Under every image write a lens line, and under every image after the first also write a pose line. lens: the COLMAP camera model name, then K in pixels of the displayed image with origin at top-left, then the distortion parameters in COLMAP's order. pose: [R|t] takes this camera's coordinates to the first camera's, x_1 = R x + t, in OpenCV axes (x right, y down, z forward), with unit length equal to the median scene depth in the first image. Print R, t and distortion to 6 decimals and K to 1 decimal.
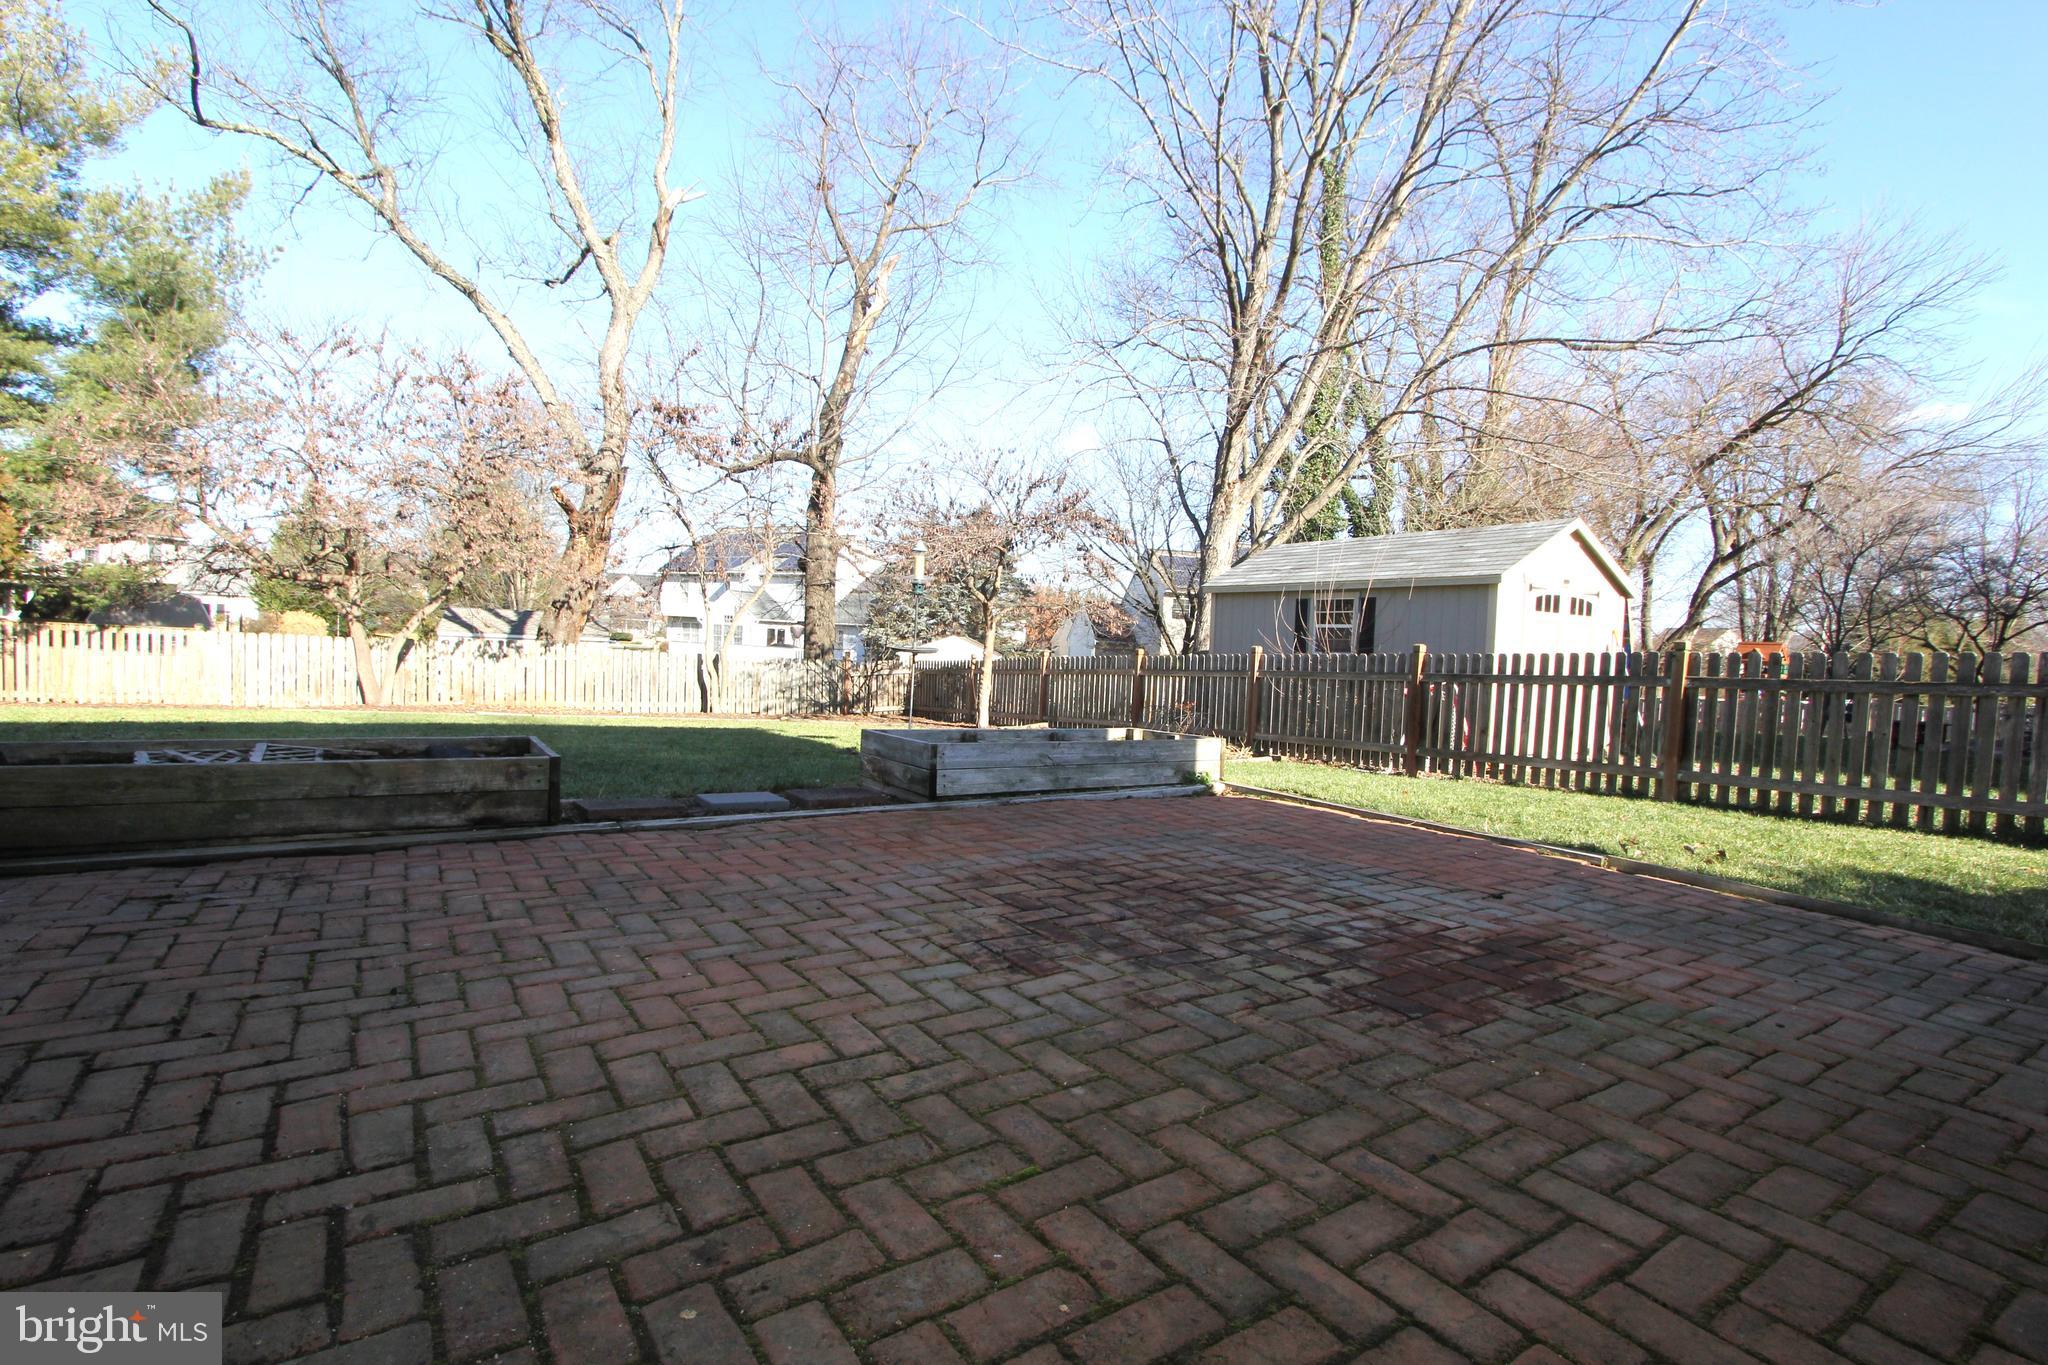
lens RADIAL K [[963.4, 0, 1013.0], [0, 963.4, 682.6], [0, 0, 1]] dist [-0.021698, 0.006043]
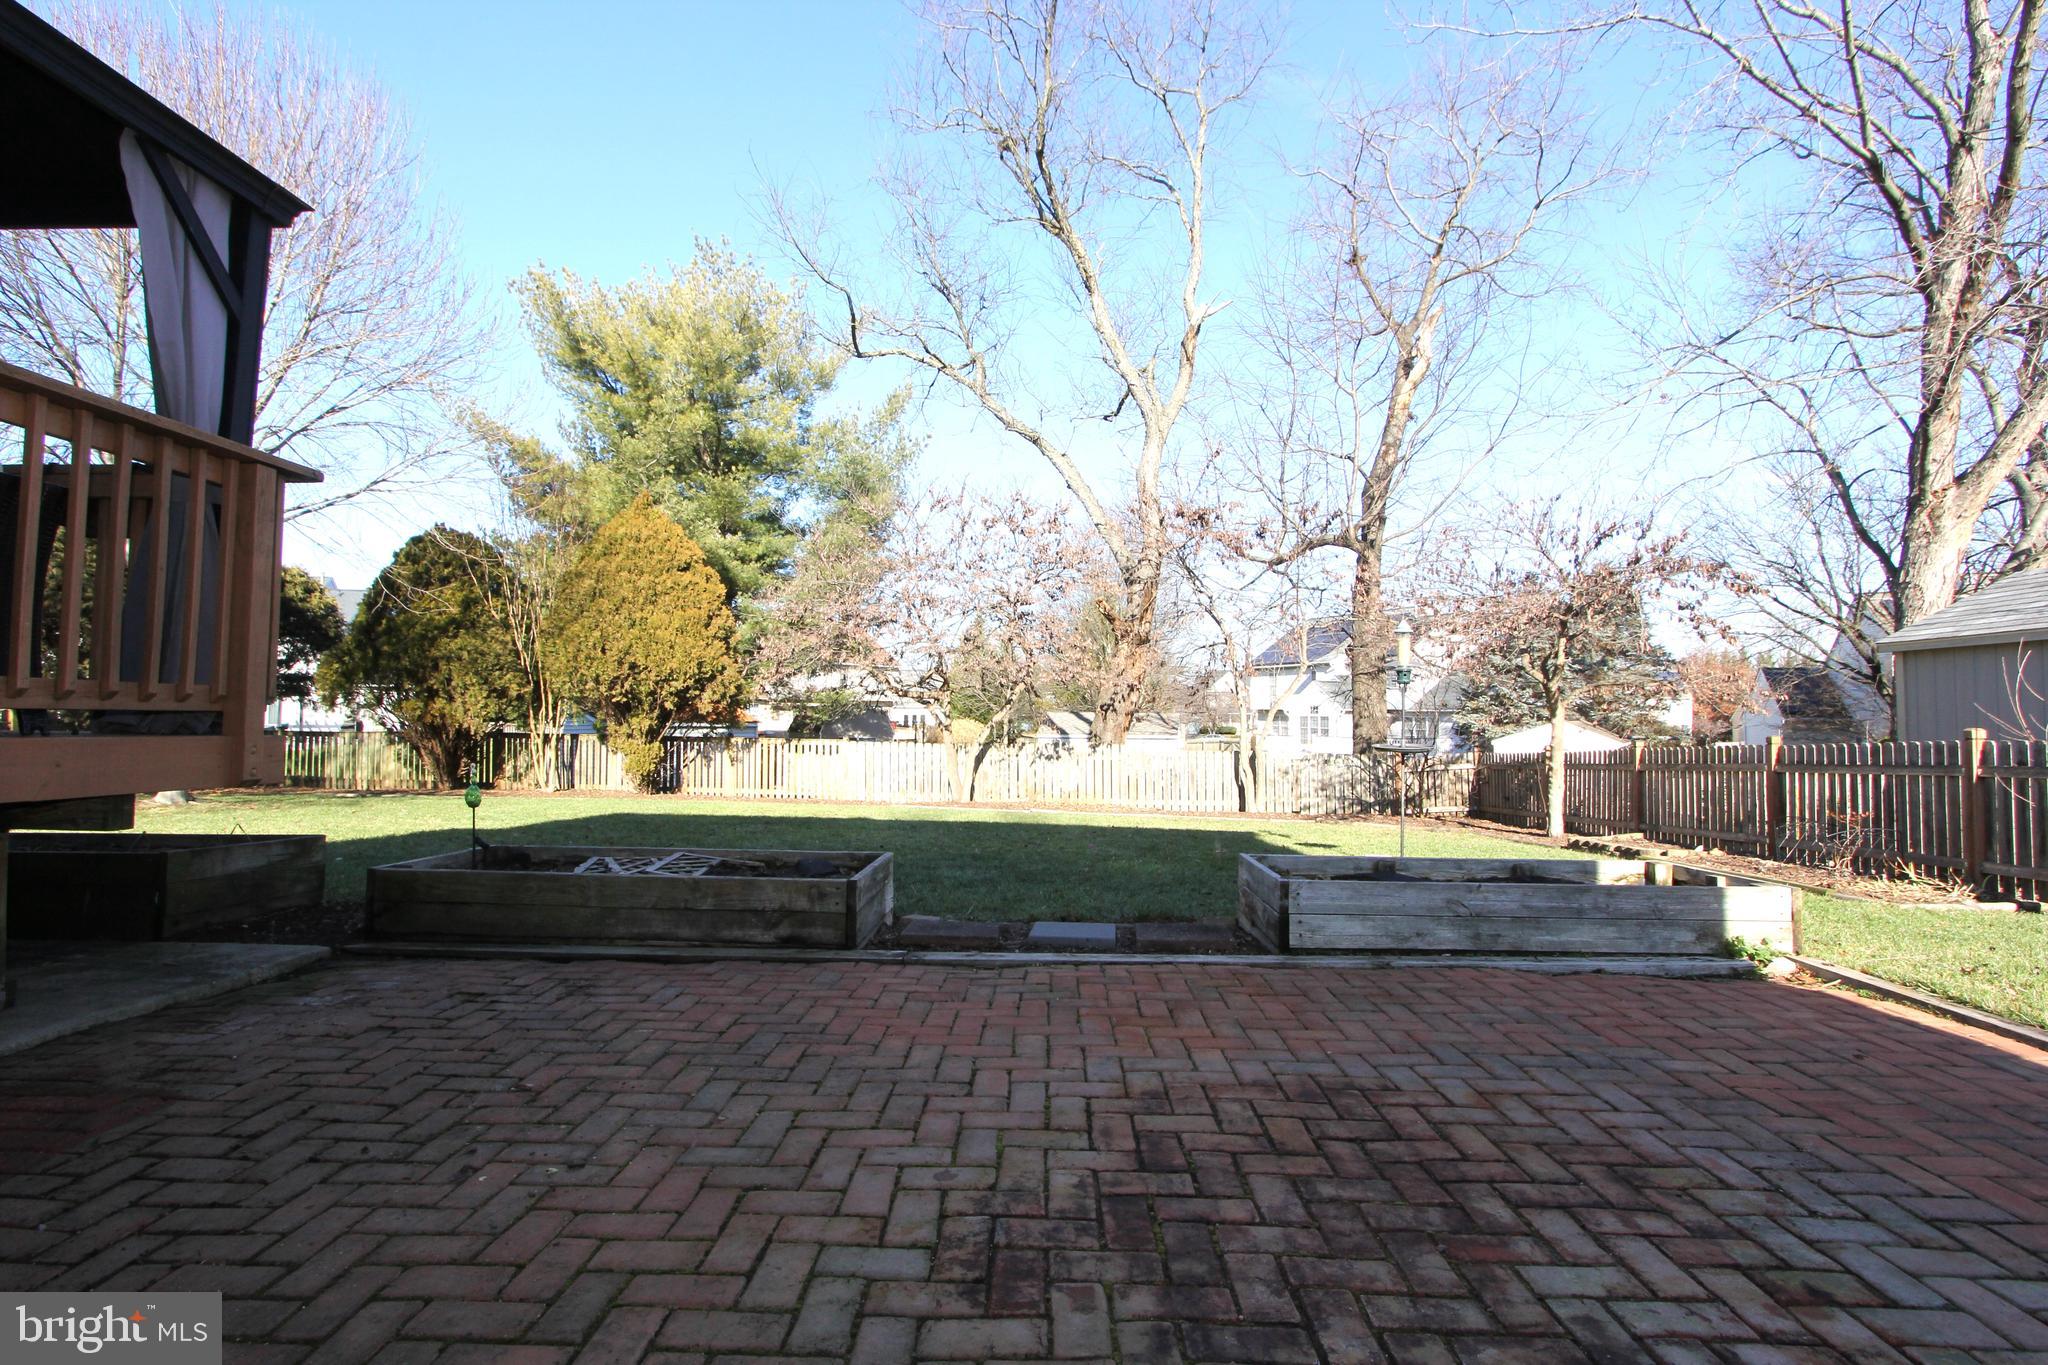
lens RADIAL K [[963.4, 0, 1013.0], [0, 963.4, 682.6], [0, 0, 1]] dist [-0.021698, 0.006043]
pose [[0.816655, -0.059450, -0.574056, 0.184488], [0.005601, 0.995450, -0.095122, -0.022936], [0.577099, 0.074467, 0.813272, 0.196101]]
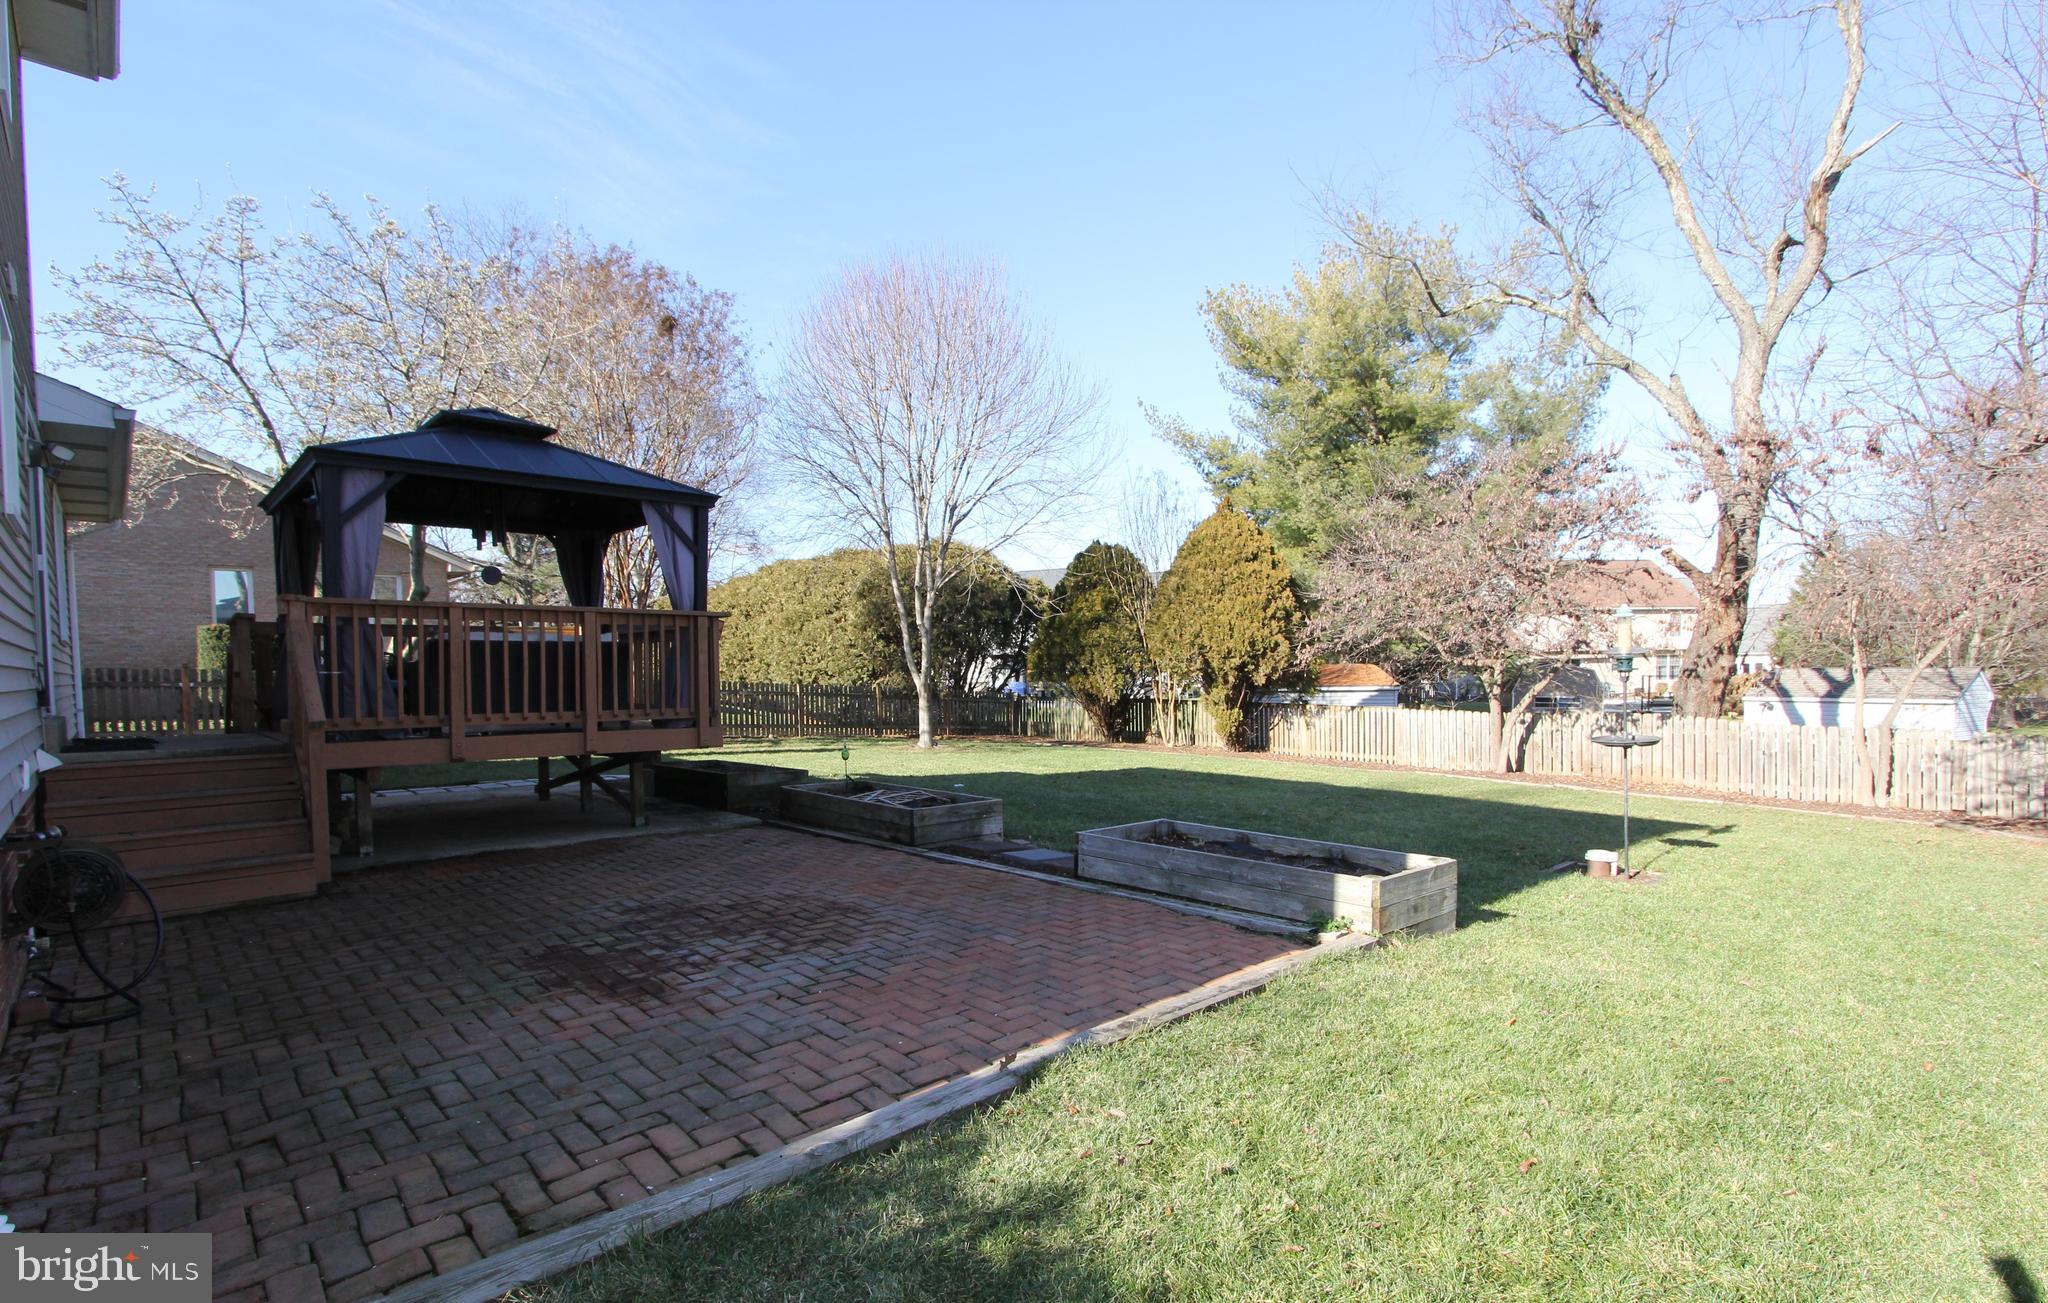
lens RADIAL K [[981.7, 0, 1025.2], [0, 981.7, 704.1], [0, 0, 1]] dist [-0.015098, 0.000248]
pose [[0.168456, -0.013593, -0.985615, 1.056811], [-0.019581, 0.999661, -0.017134, -0.071743], [0.985515, 0.022186, 0.168133, 0.661195]]
